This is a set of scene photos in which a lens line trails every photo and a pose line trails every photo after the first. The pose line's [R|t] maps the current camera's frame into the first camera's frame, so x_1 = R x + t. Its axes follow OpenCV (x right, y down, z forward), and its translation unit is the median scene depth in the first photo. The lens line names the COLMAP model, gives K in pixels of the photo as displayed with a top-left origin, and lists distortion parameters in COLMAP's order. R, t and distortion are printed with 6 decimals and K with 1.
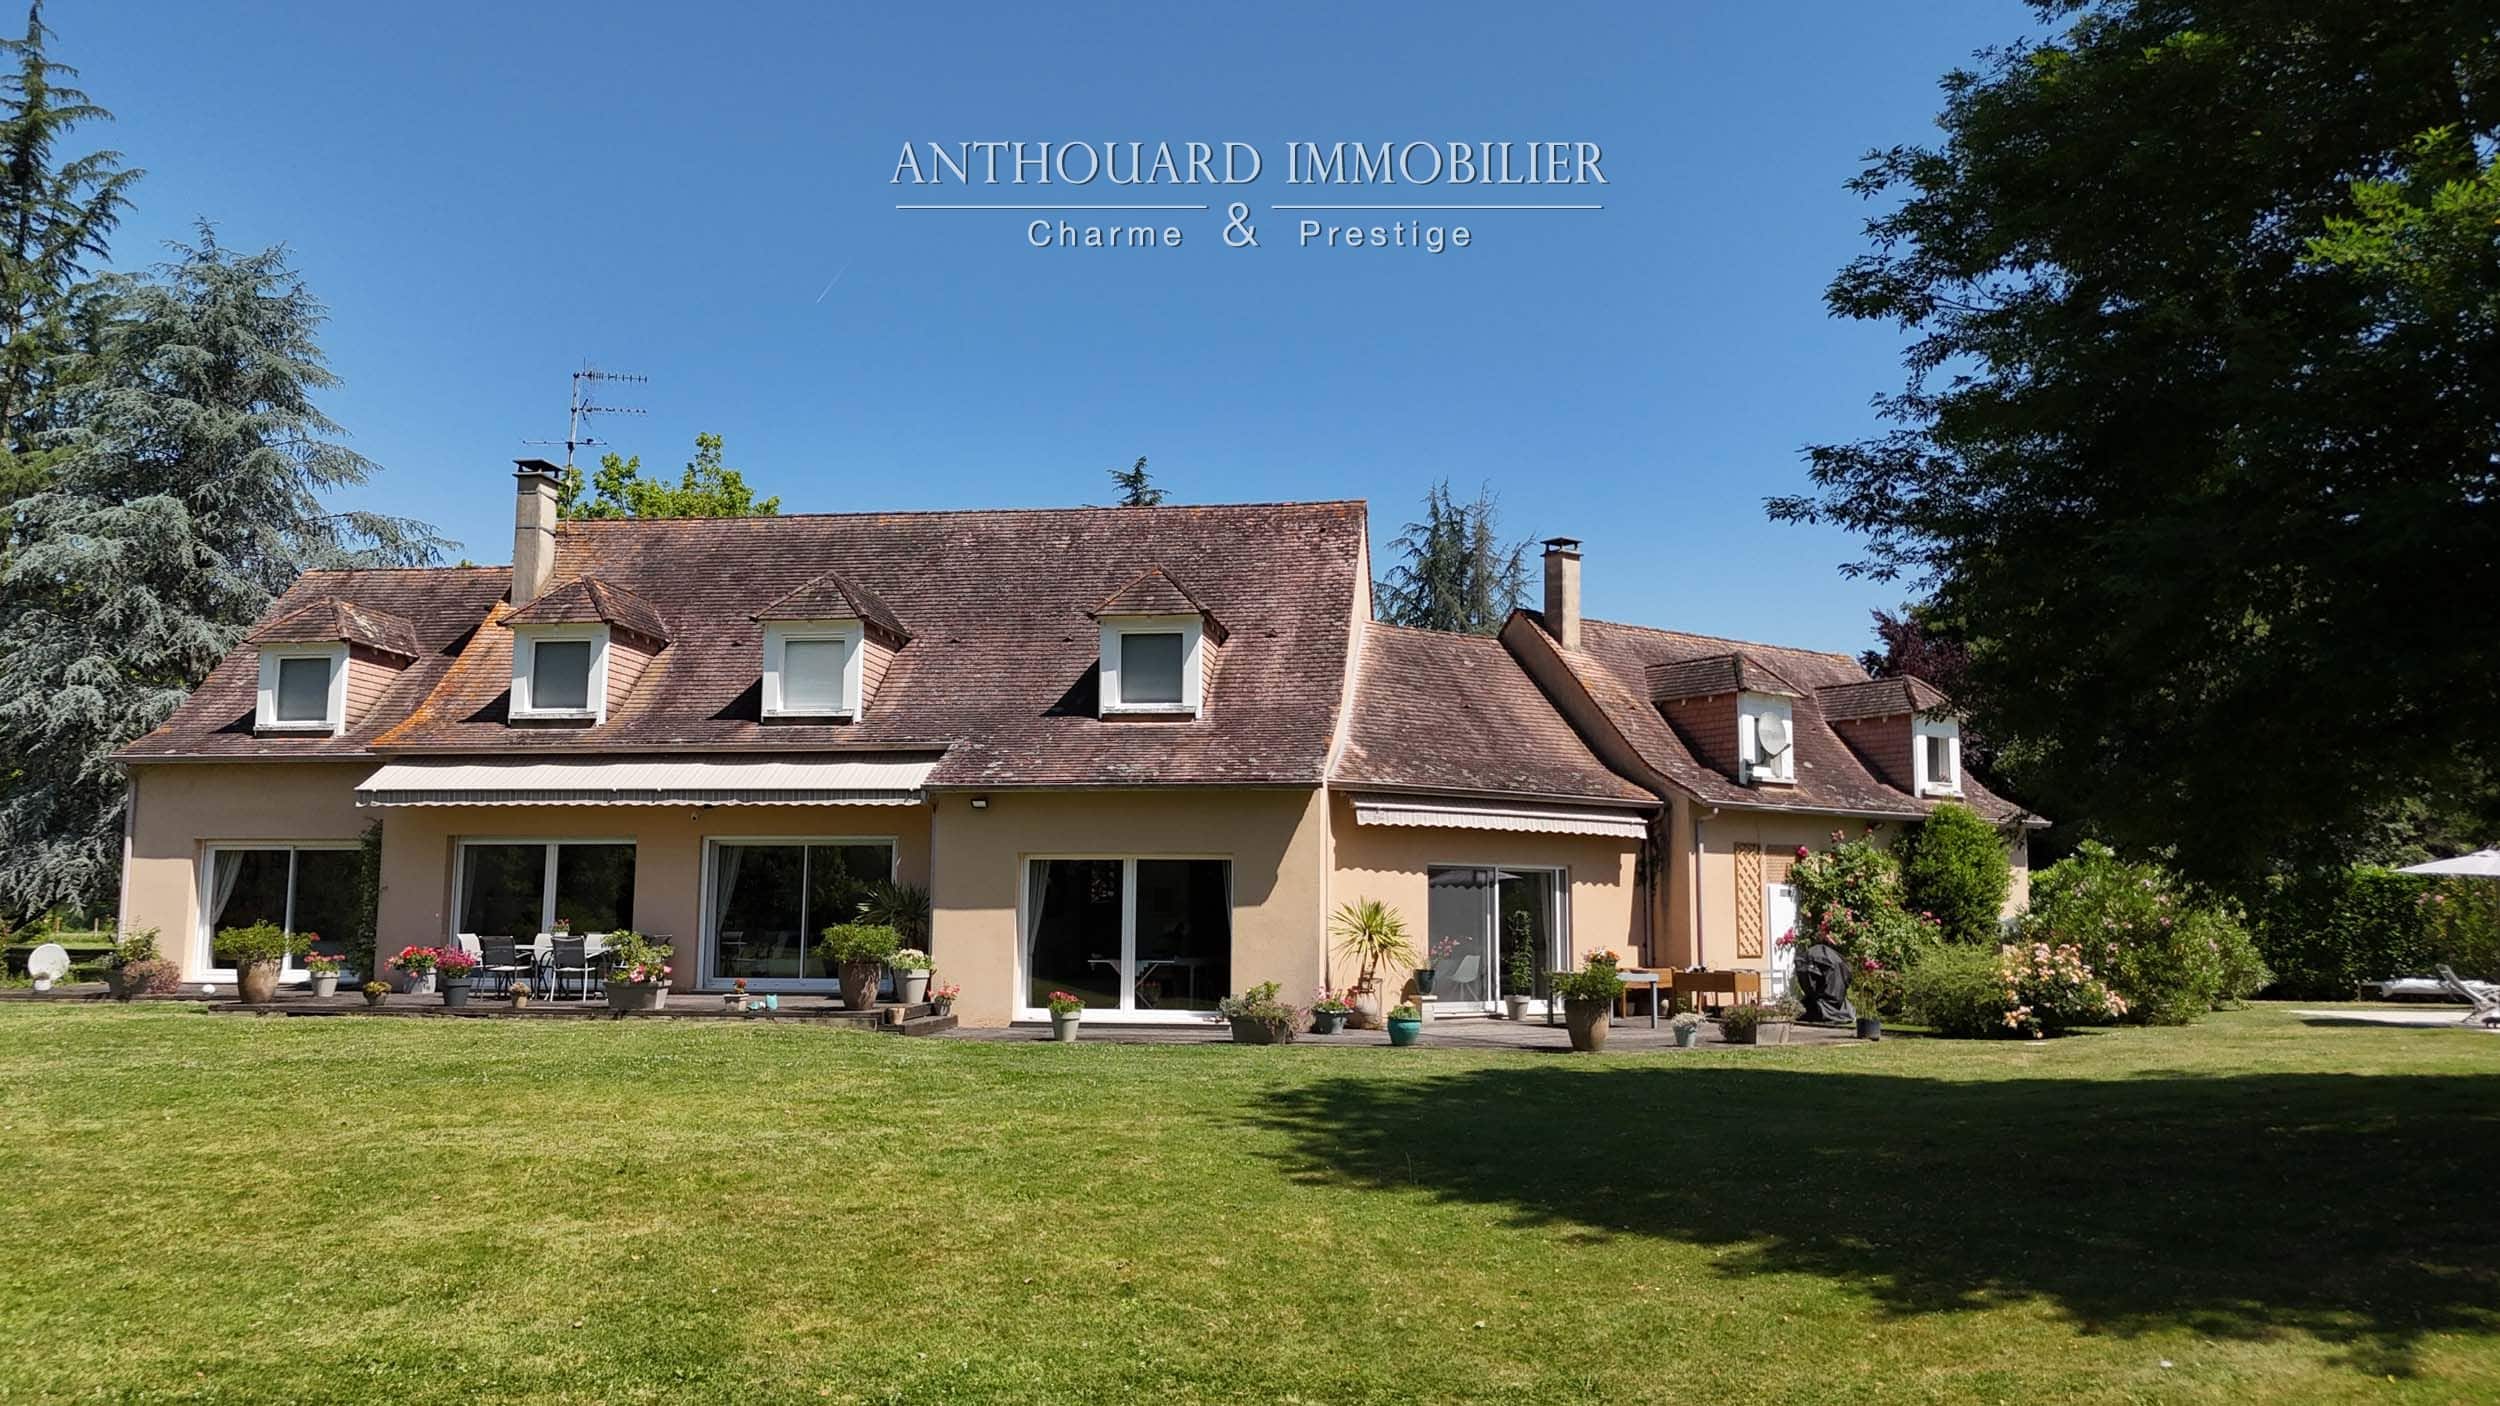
lens RADIAL K [[1839.3, 0, 1246.3], [0, 1839.3, 699.2], [0, 0, 1]] dist [0.087193, -0.075928]
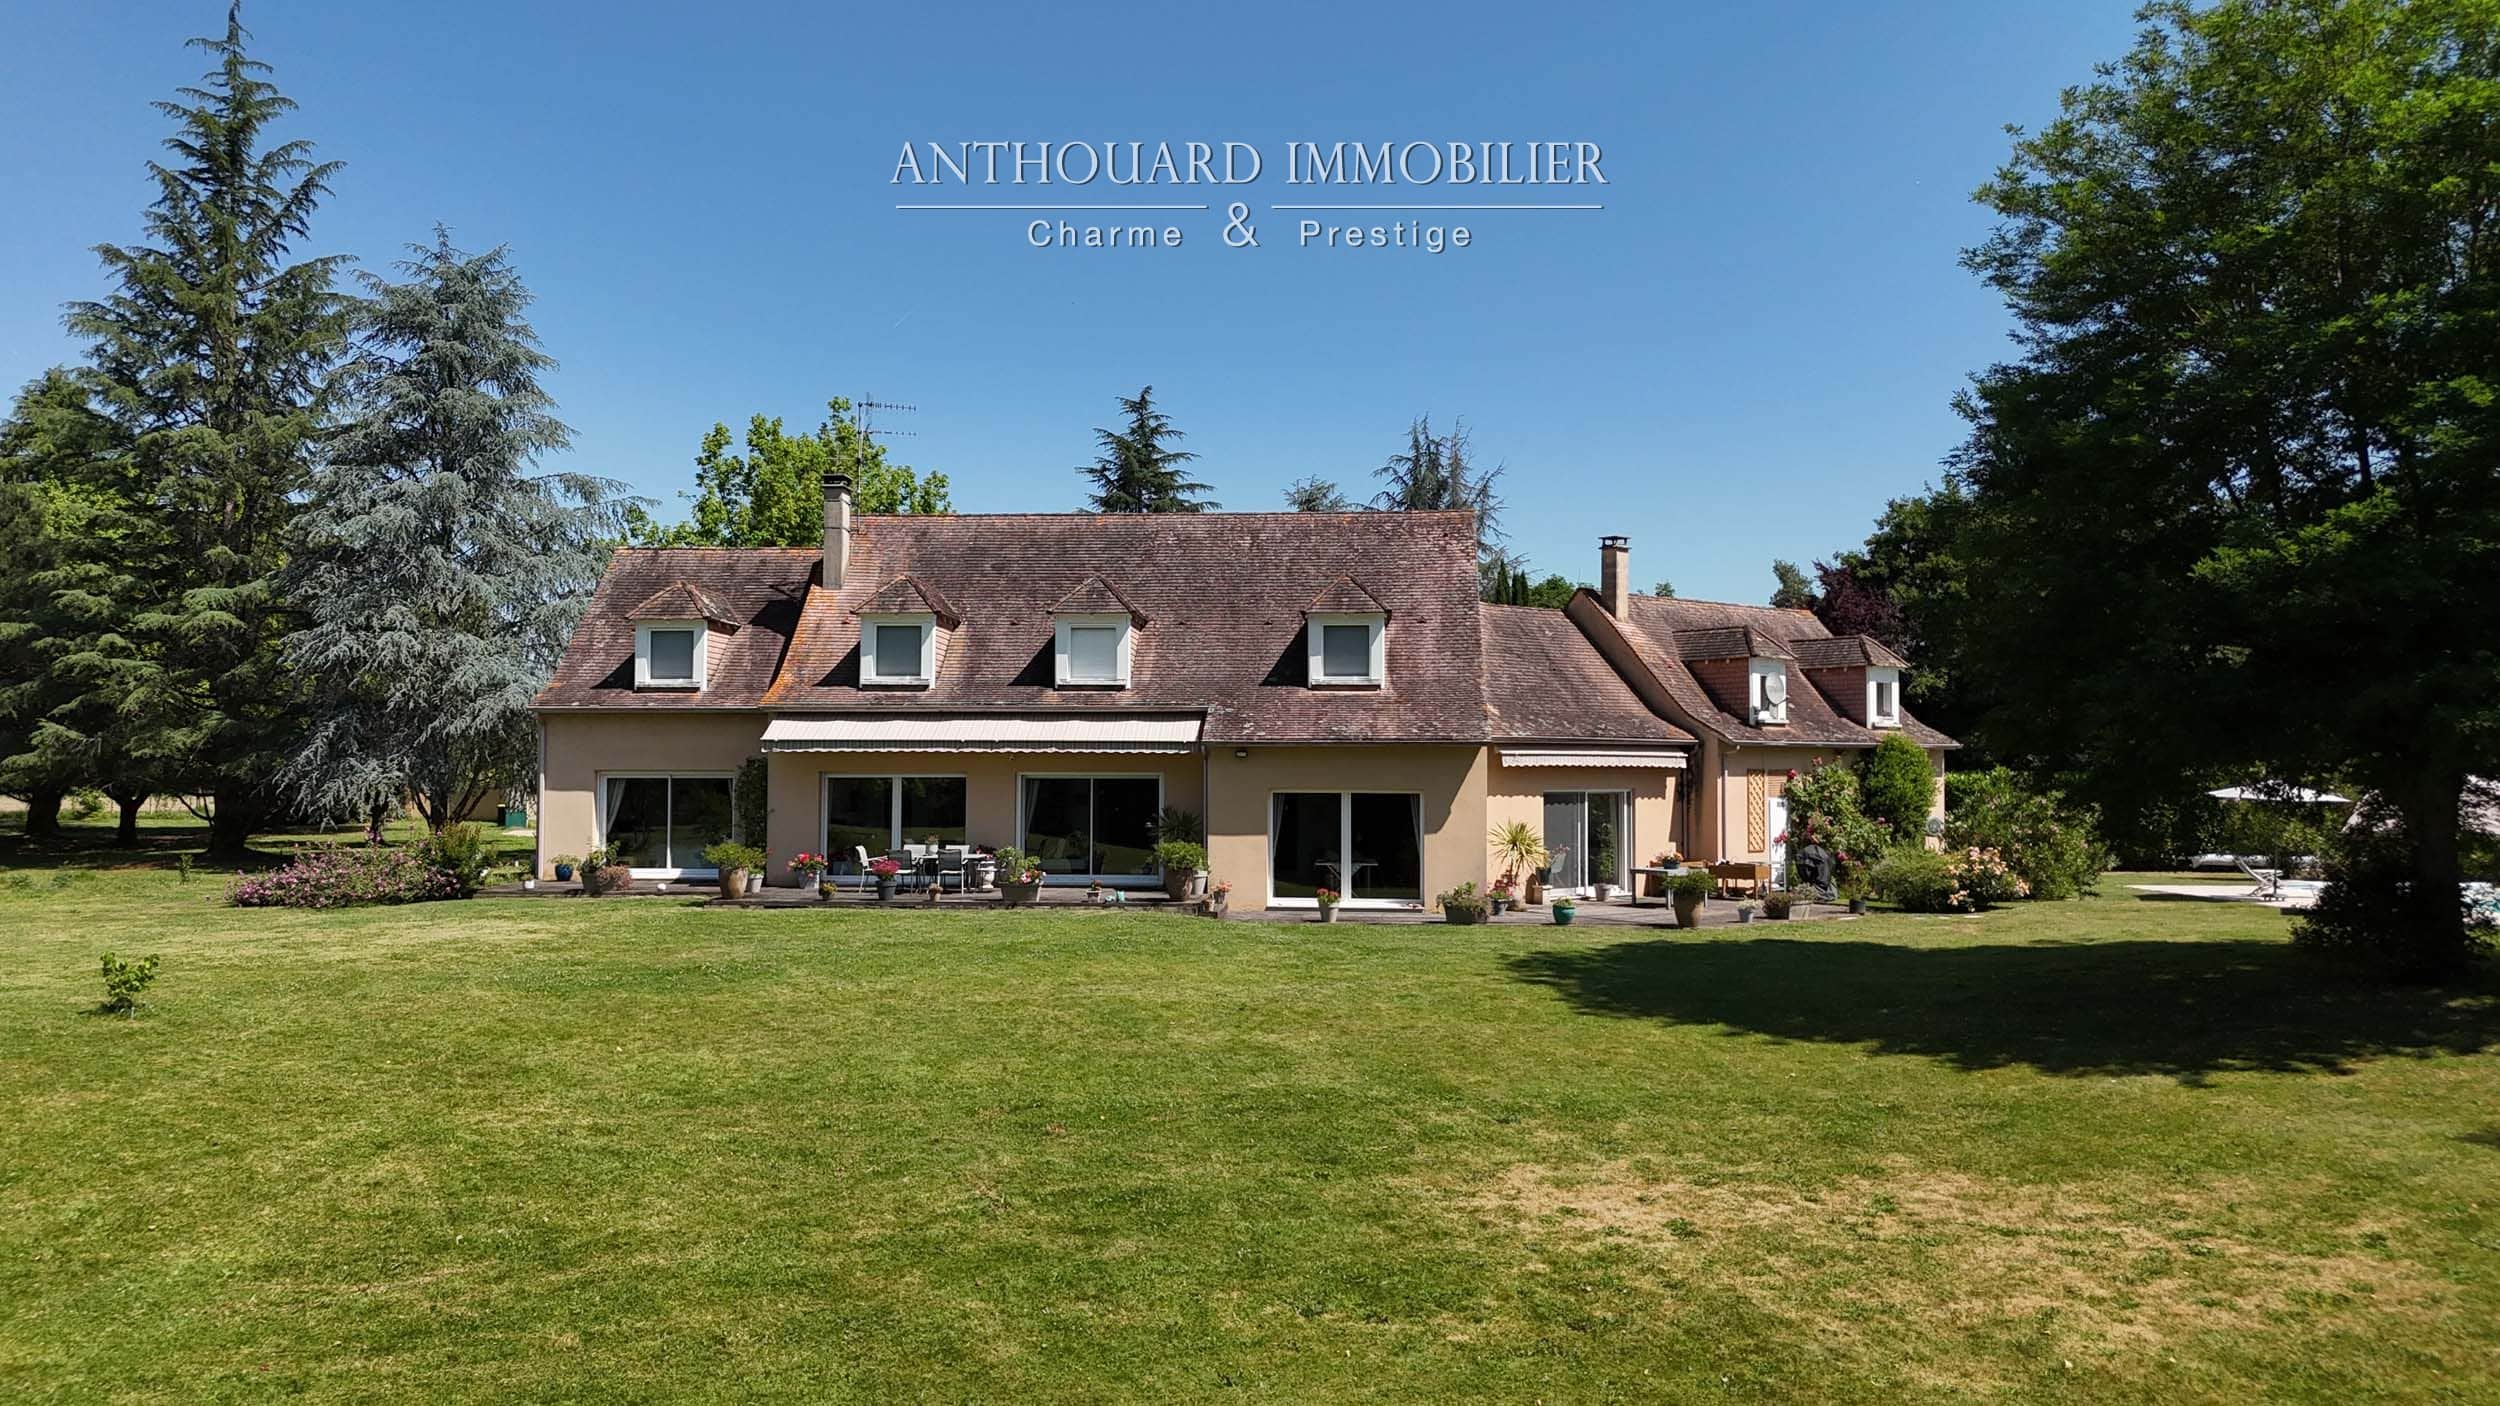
lens RADIAL K [[1839.3, 0, 1246.3], [0, 1839.3, 698.3], [0, 0, 1]] dist [0.087193, -0.075928]
pose [[0.997055, -0.002120, 0.076665, -0.216918], [-0.004029, 0.996790, 0.079959, -0.085129], [-0.076588, -0.080032, 0.993846, -0.337086]]
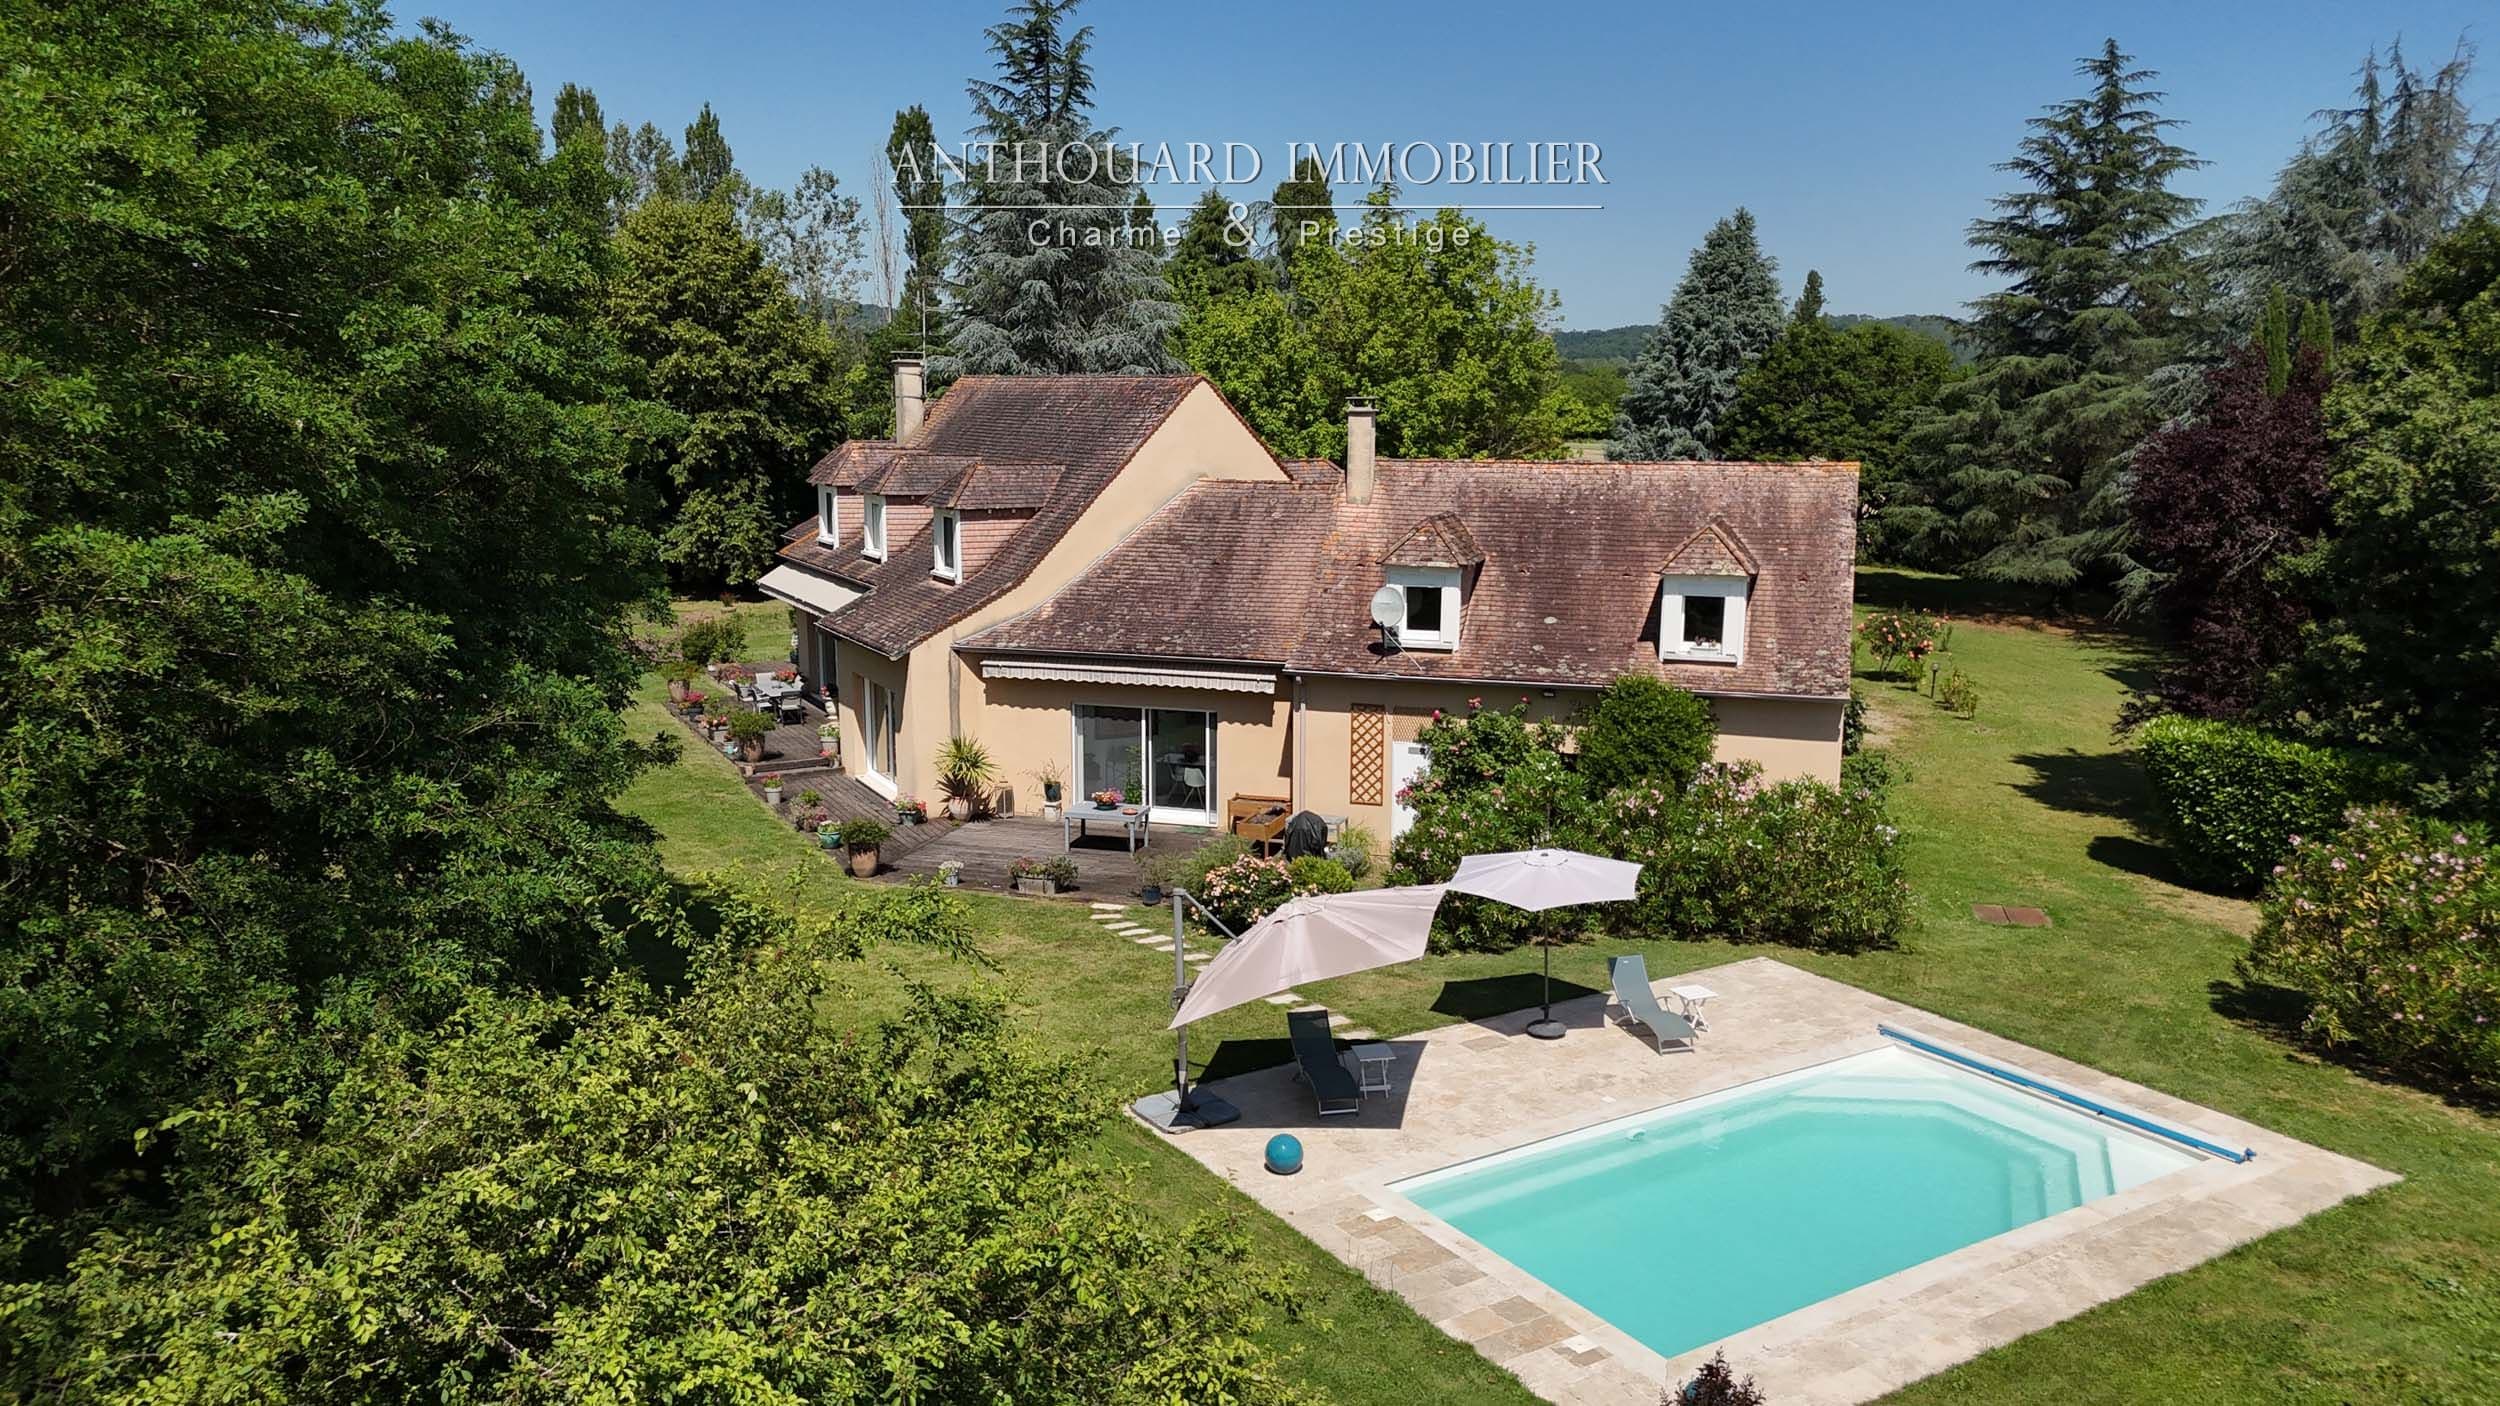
lens RADIAL K [[1839.3, 0, 1255.0], [0, 1839.3, 713.3], [0, 0, 1]] dist [0.087193, -0.075928]
pose [[0.594070, 0.135348, -0.792945, 1.145157], [0.095449, 0.966919, 0.236553, -0.190195], [0.798730, -0.216215, 0.561499, 0.343048]]
